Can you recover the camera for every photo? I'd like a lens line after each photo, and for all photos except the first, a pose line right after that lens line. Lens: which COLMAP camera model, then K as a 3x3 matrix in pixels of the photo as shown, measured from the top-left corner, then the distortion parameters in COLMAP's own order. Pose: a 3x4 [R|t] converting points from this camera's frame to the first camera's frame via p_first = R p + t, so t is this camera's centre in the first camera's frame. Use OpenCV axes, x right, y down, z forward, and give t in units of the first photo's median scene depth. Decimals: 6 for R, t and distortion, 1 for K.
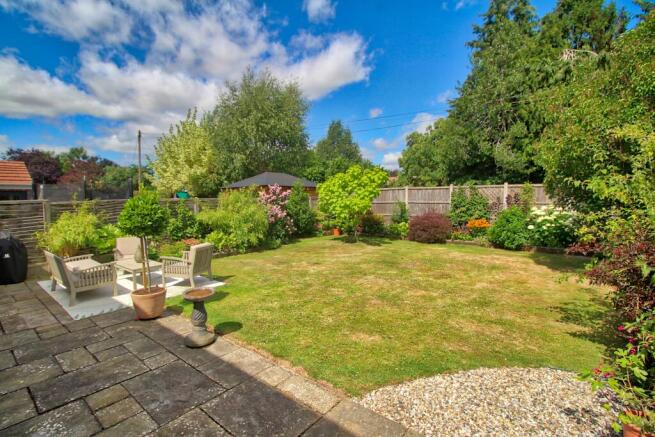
lens RADIAL K [[310.7, 0, 327.5], [0, 310.7, 218.5], [0, 0, 1]] dist [-0.023062, -0.000540]
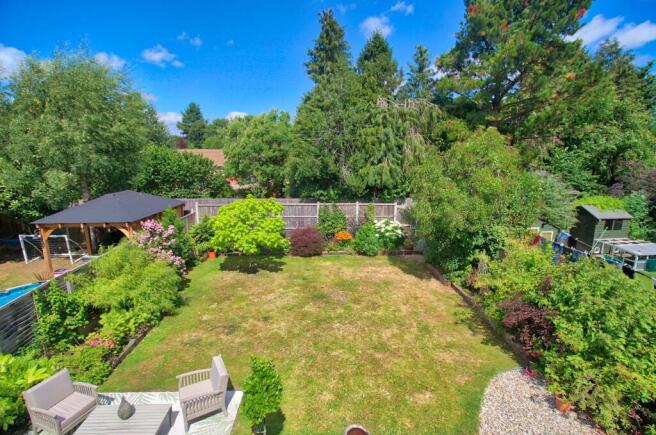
lens RADIAL K [[306.6, 0, 331.8], [0, 306.6, 207.0], [0, 0, 1]] dist [-0.001776, -0.000512]
pose [[0.749764, -0.093197, 0.655109, -0.391690], [0.030831, 0.993877, 0.106105, -0.250344], [-0.660987, -0.059356, 0.748047, 0.088300]]
